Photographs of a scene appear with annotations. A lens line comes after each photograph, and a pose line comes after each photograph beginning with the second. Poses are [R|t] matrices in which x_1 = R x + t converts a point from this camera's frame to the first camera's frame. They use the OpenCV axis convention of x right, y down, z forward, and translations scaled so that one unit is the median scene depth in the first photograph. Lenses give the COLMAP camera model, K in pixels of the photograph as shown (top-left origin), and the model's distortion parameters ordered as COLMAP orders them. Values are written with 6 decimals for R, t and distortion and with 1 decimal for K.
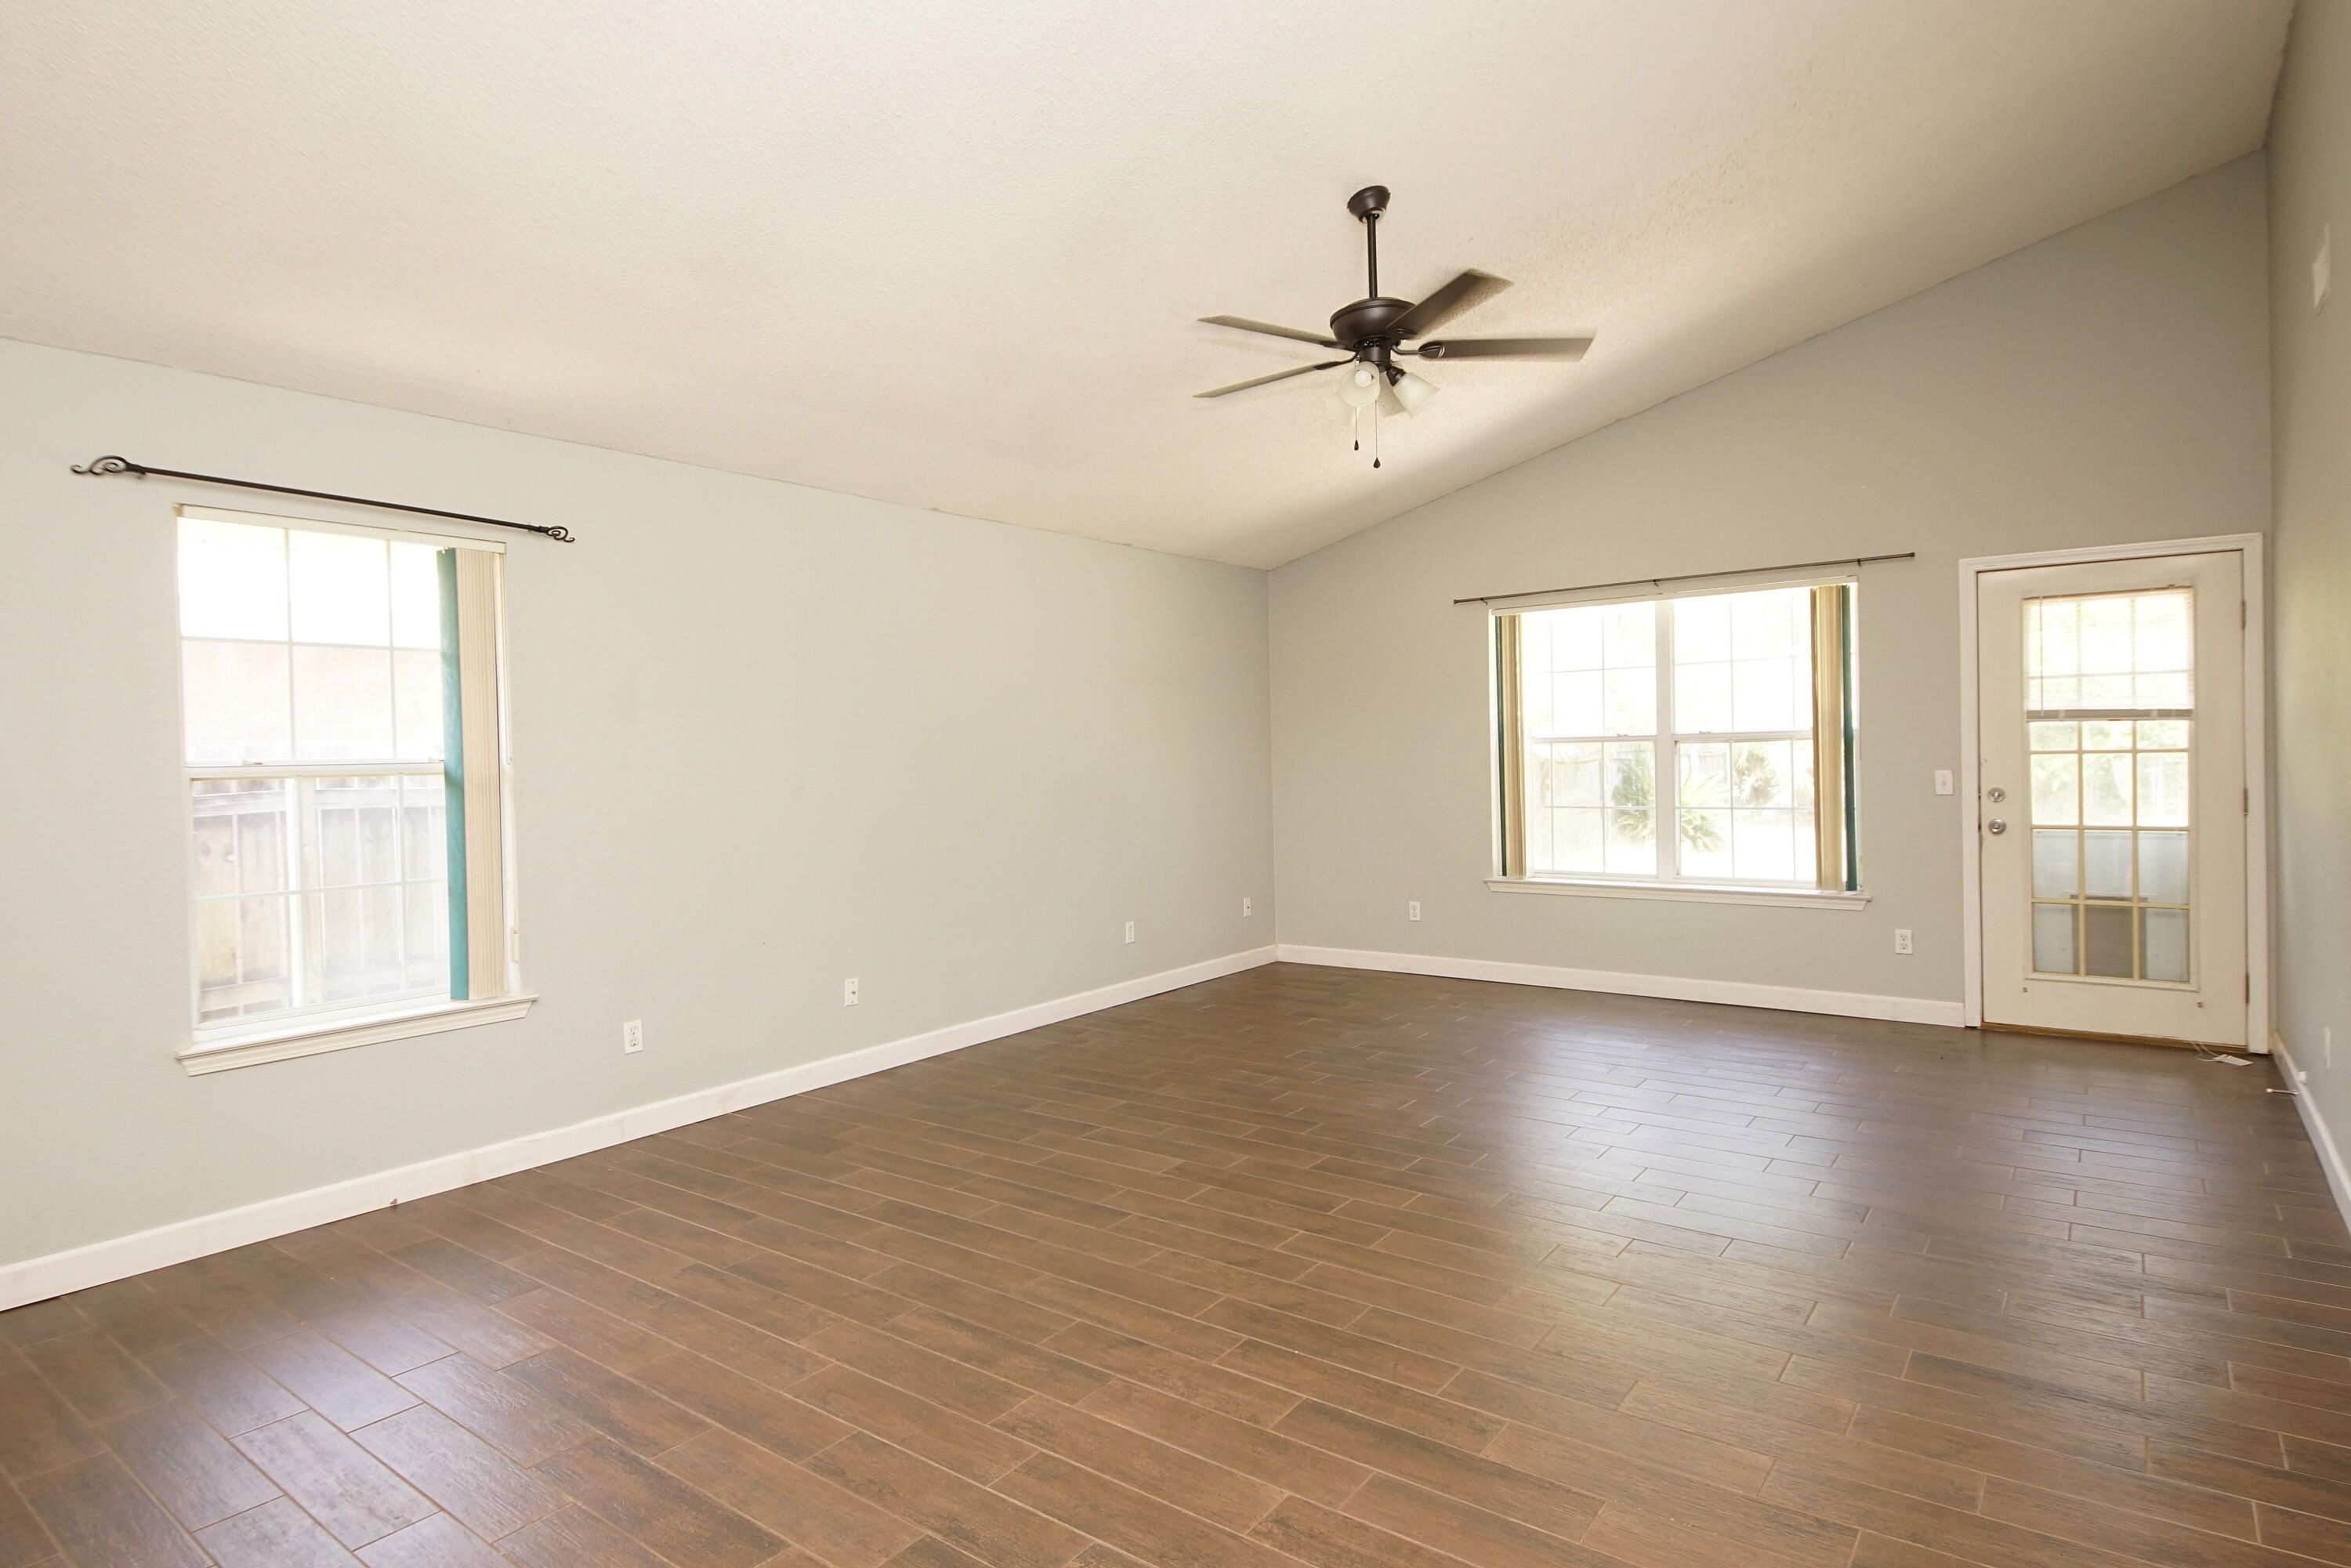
lens RADIAL K [[1258.6, 0, 1154.3], [0, 1258.6, 781.5], [0, 0, 1]] dist [0.023049, -0.024981]
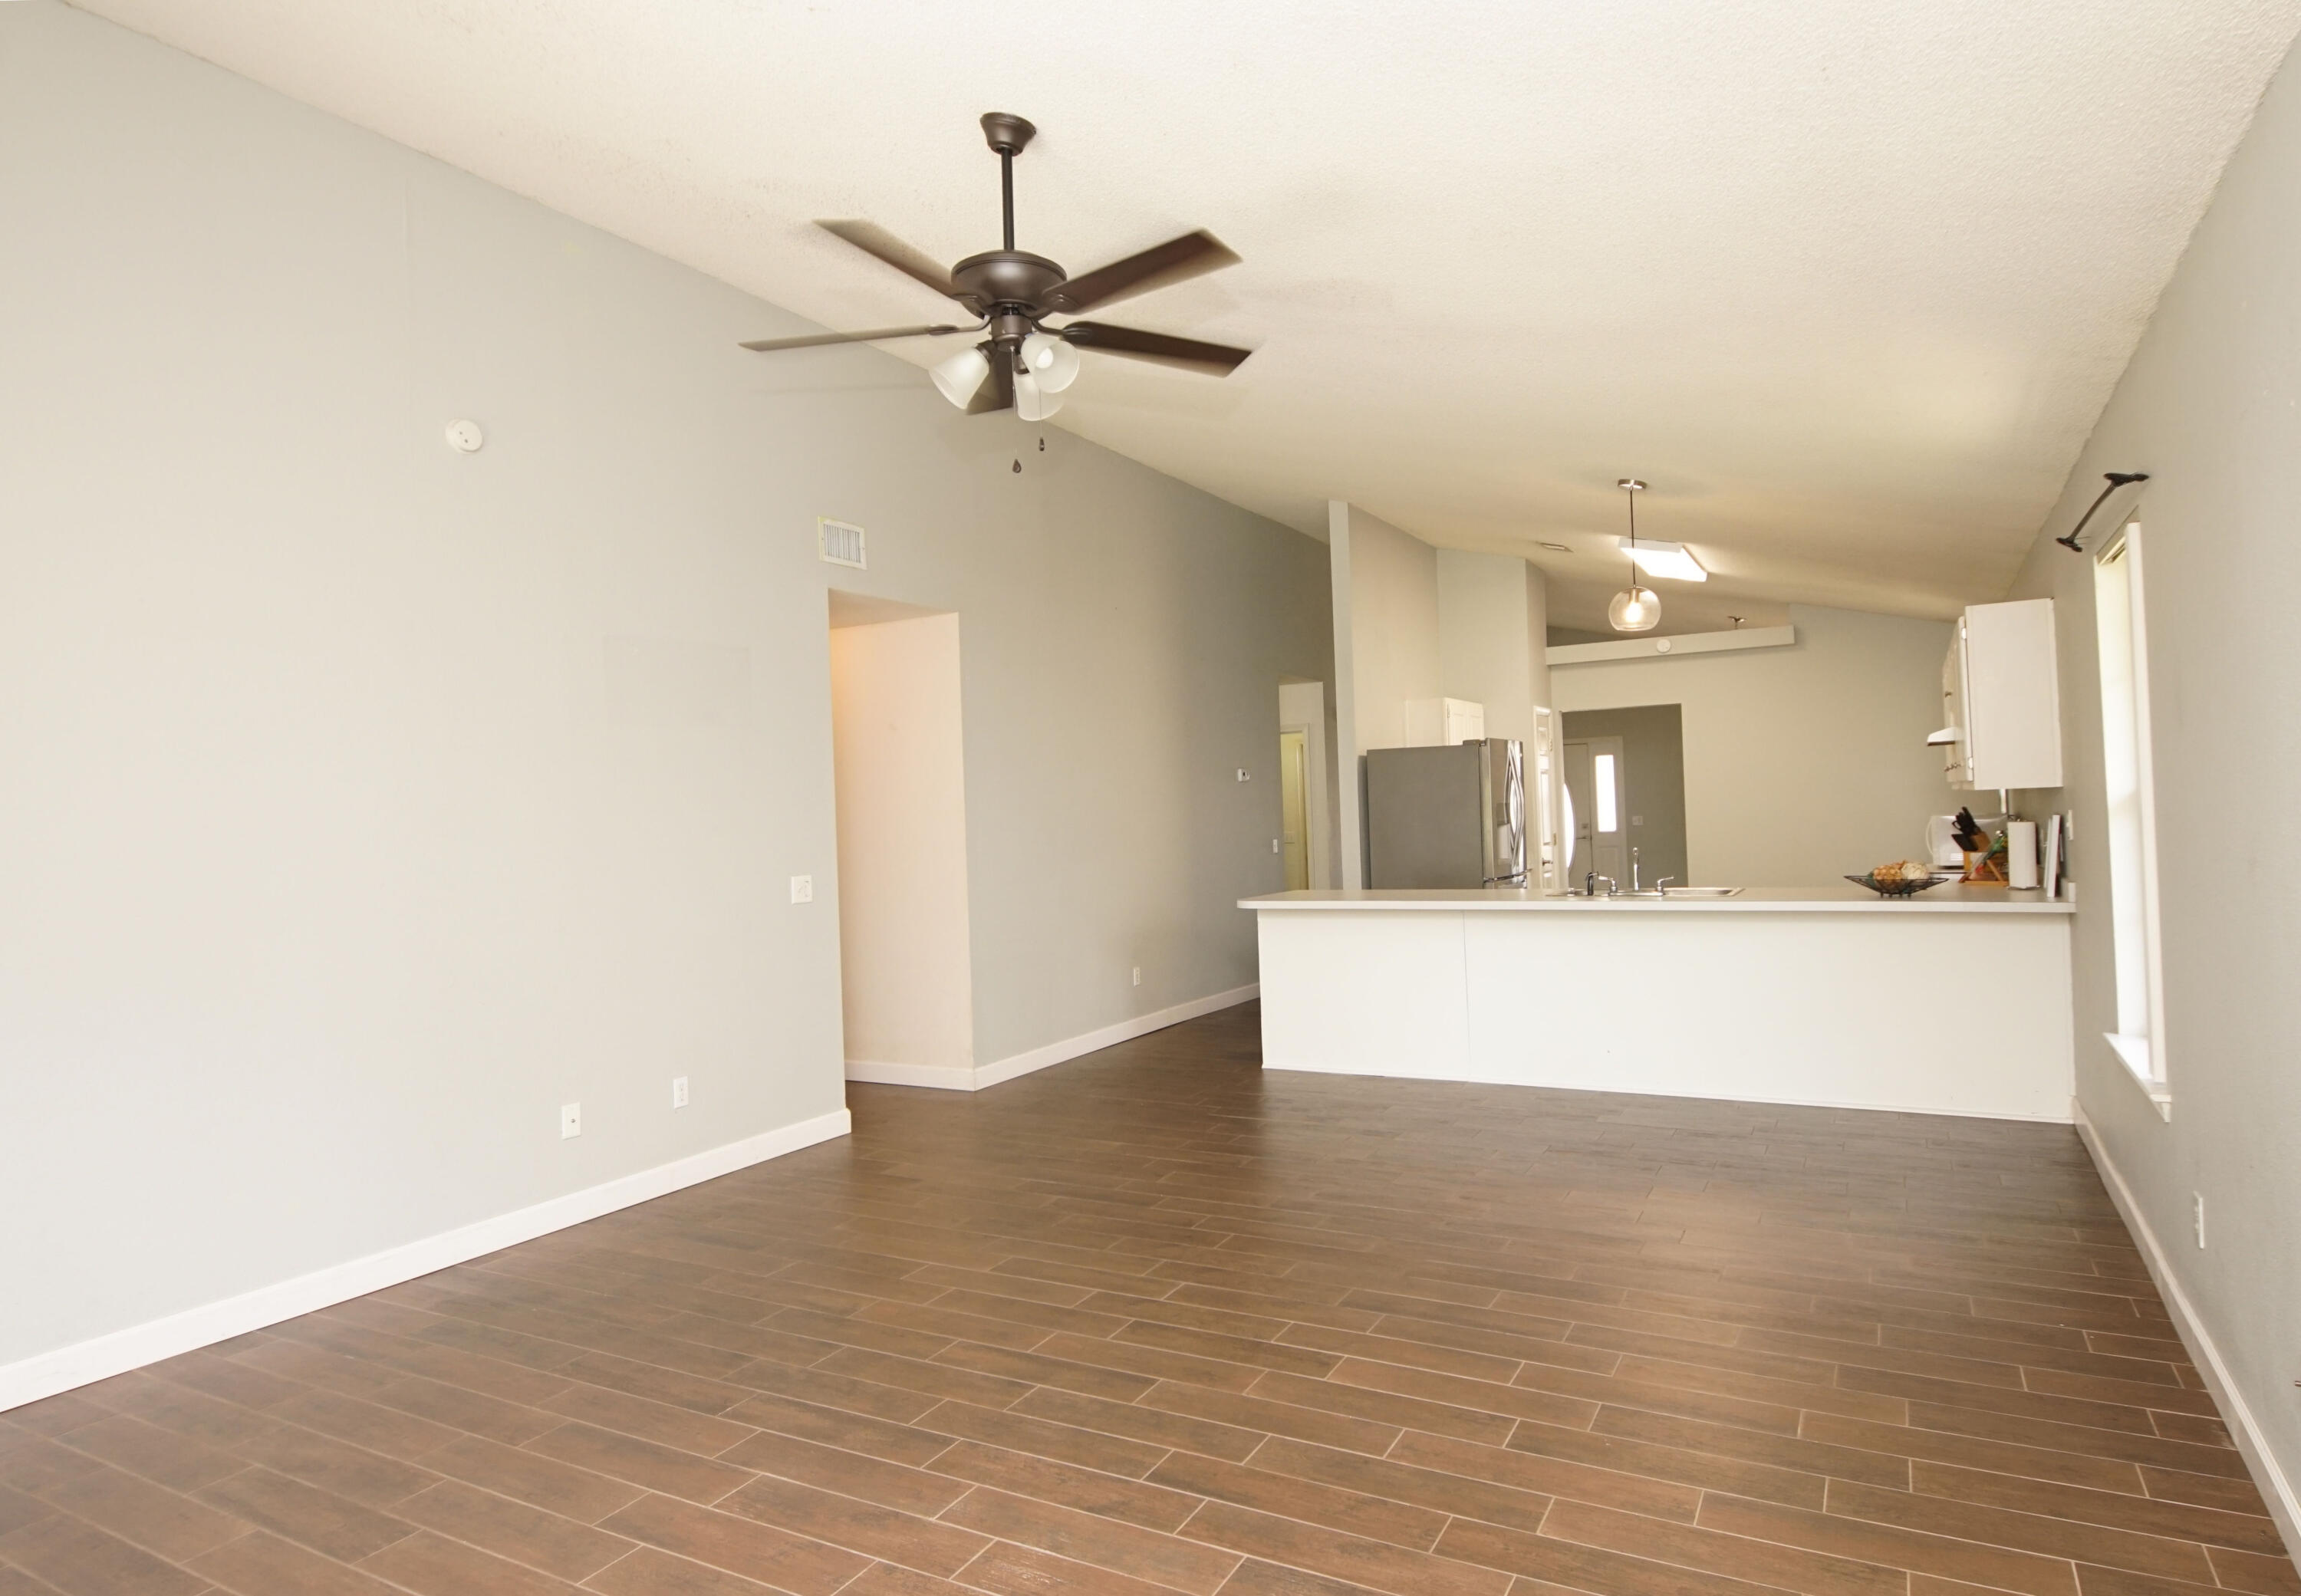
lens RADIAL K [[1334.4, 0, 1157.0], [0, 1334.4, 787.3], [0, 0, 1]] dist [0.020960, -0.002873]
pose [[-0.987545, 0.056550, -0.146826, 0.166474], [0.056249, 0.998398, 0.006199, -0.044010], [0.146941, -0.002137, -0.989143, 1.349946]]
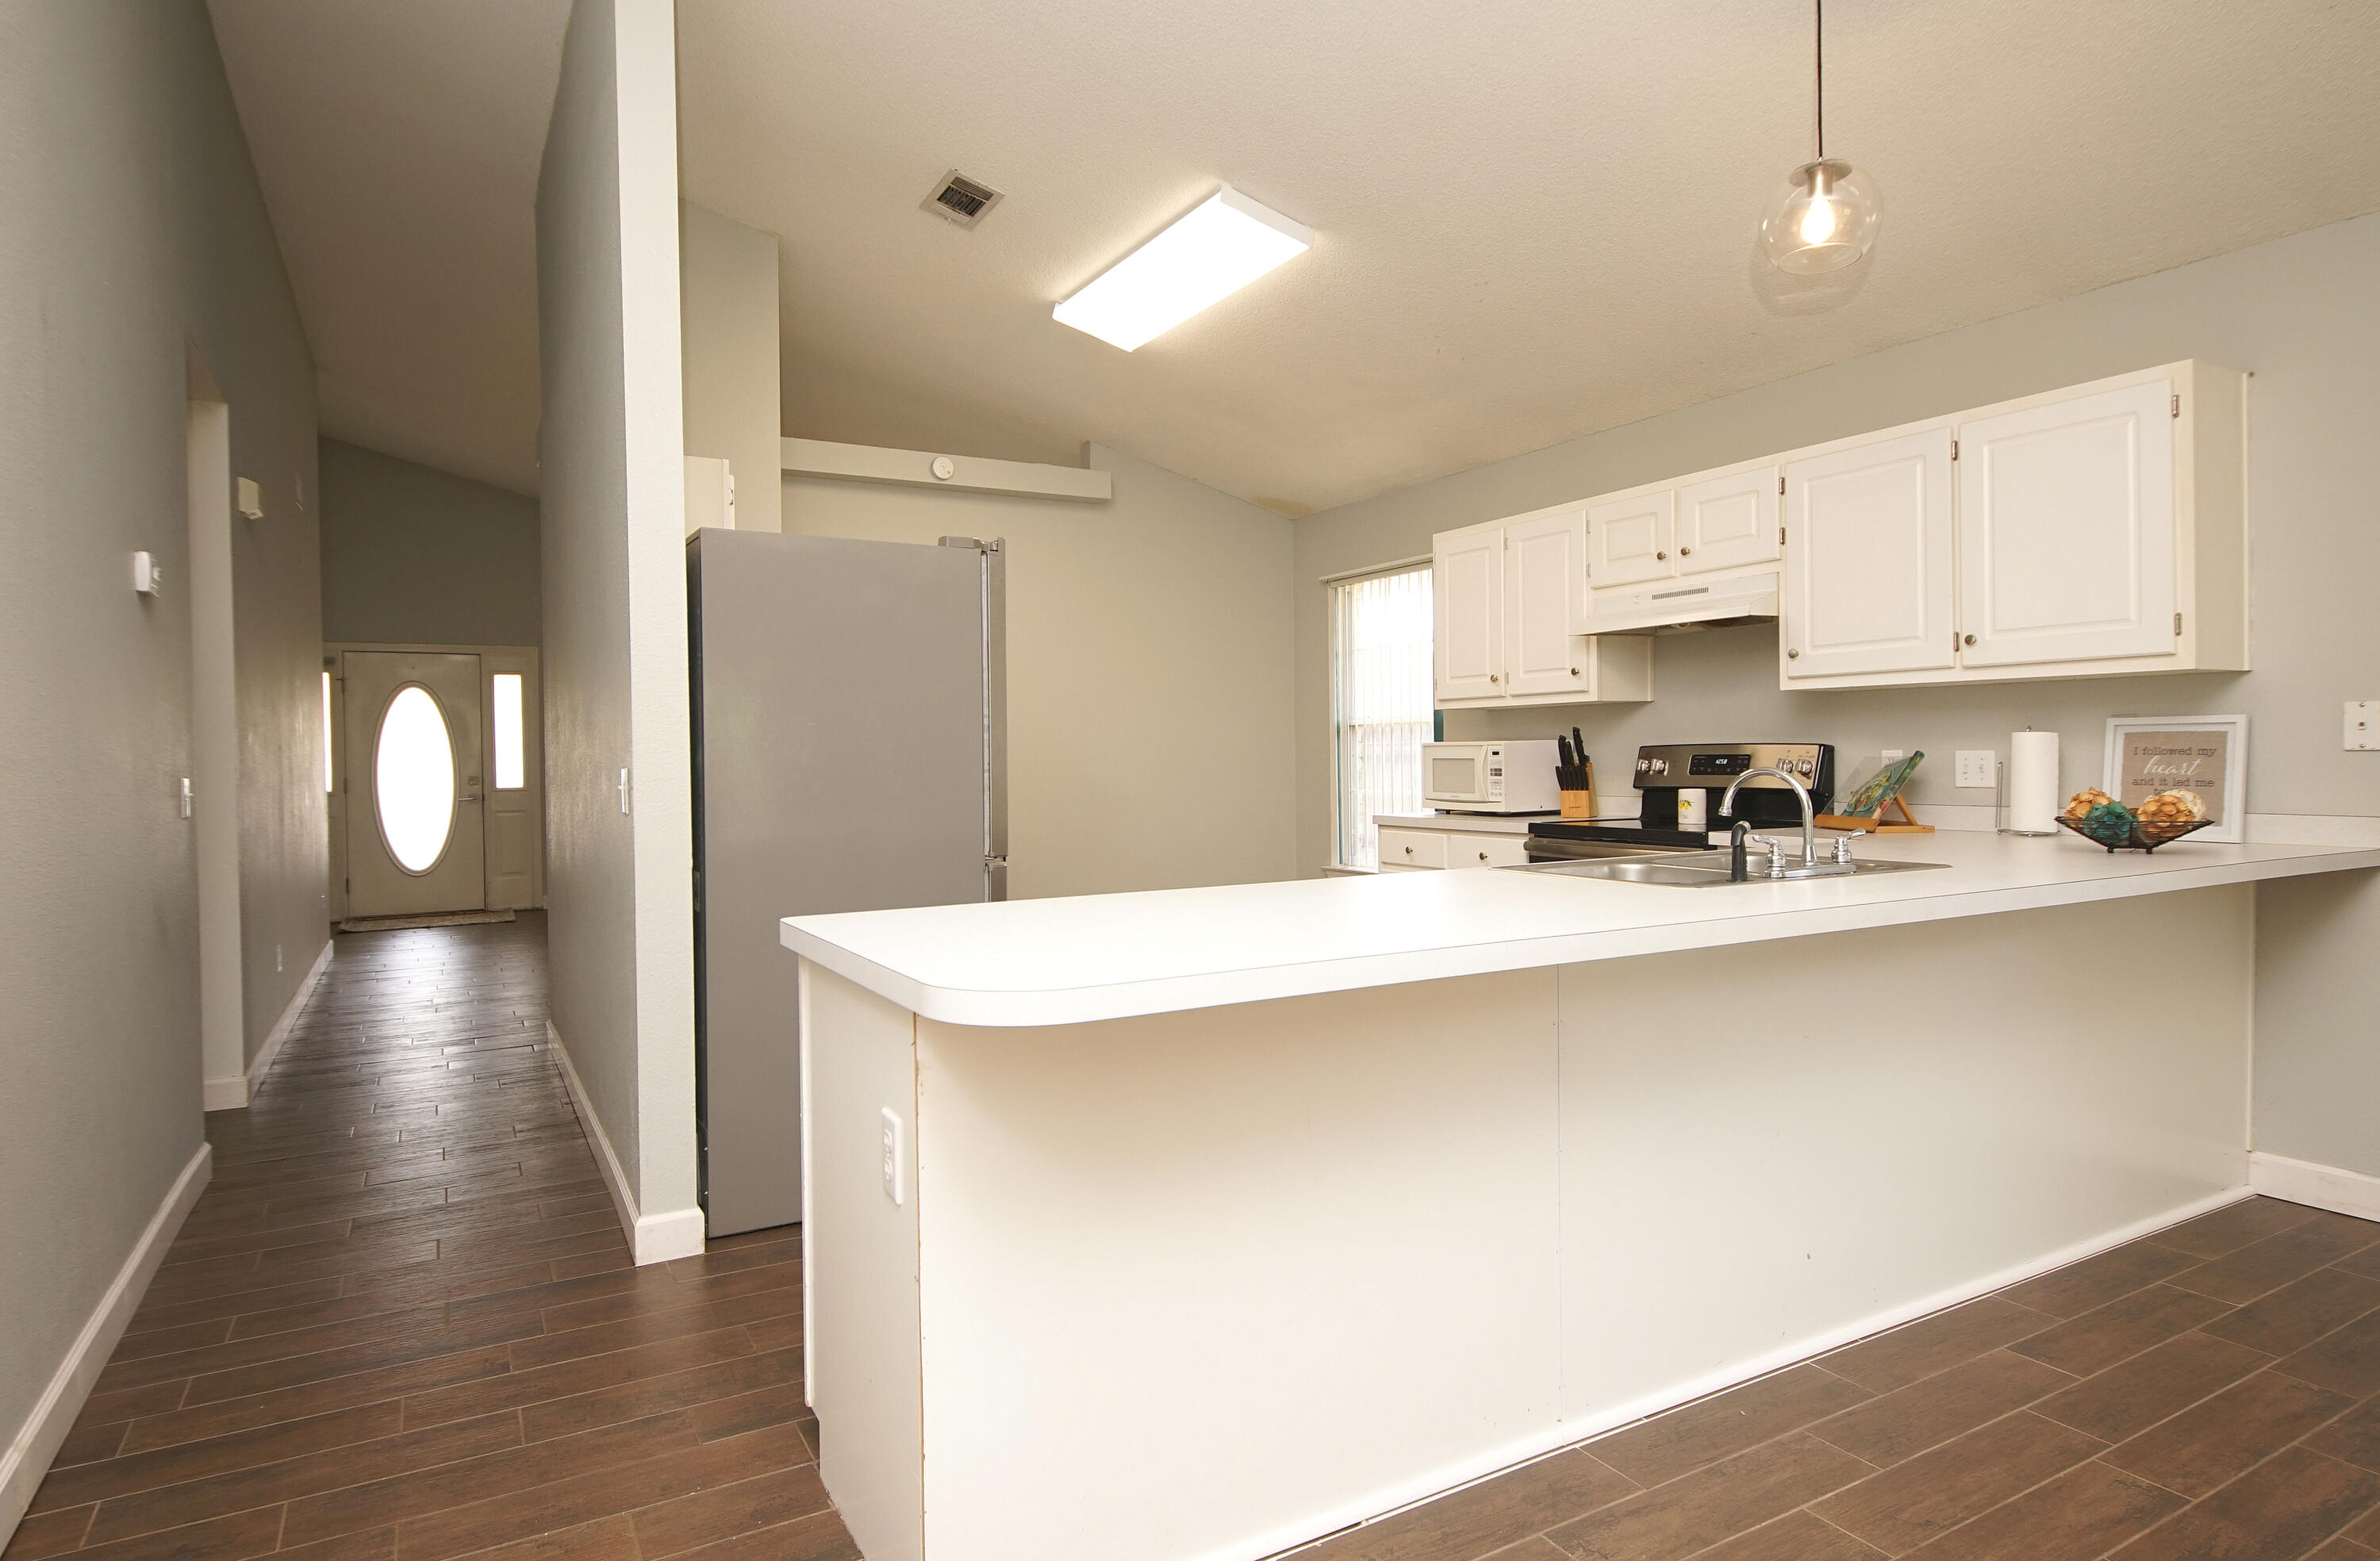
lens RADIAL K [[1309.8, 0, 1159.4], [0, 1309.8, 771.1], [0, 0, 1]] dist [0.010707, -0.004587]
pose [[-0.404470, 0.039663, -0.913691, 0.138686], [0.001259, 0.999082, 0.042813, 0.021056], [0.914550, 0.016166, -0.404149, 0.217434]]
